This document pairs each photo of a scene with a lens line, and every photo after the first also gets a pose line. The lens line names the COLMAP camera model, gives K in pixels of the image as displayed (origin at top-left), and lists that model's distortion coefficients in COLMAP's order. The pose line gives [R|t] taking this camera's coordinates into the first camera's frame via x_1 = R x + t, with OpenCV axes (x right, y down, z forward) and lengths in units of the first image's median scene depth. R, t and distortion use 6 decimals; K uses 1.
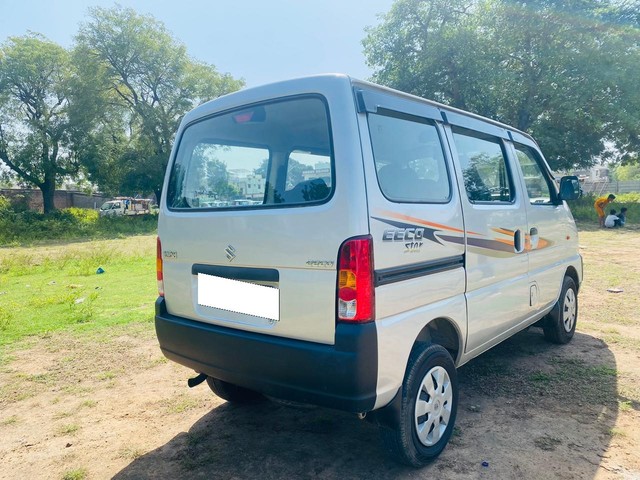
lens RADIAL K [[490.7, 0, 320.0], [0, 490.7, 240.0], [0, 0, 1]] dist [-0.000205, -0.006836]
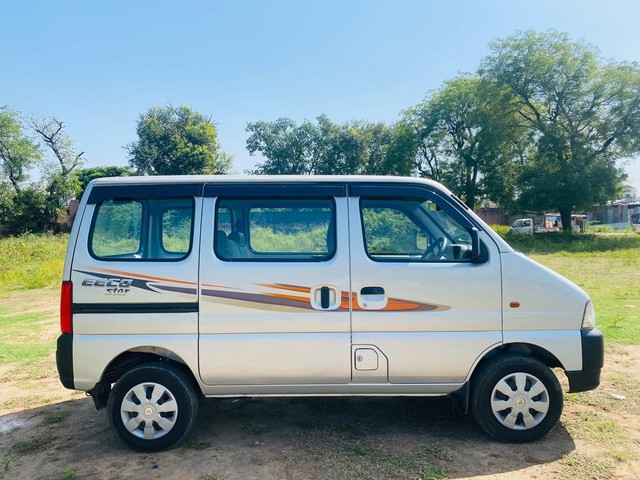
lens RADIAL K [[490.7, 0, 320.0], [0, 490.7, 240.0], [0, 0, 1]] dist [-0.000205, -0.006836]
pose [[0.636100, 0.026853, -0.771139, 1.441785], [-0.049052, 0.998780, -0.005682, -0.136513], [0.770046, 0.041440, 0.636641, 0.445942]]
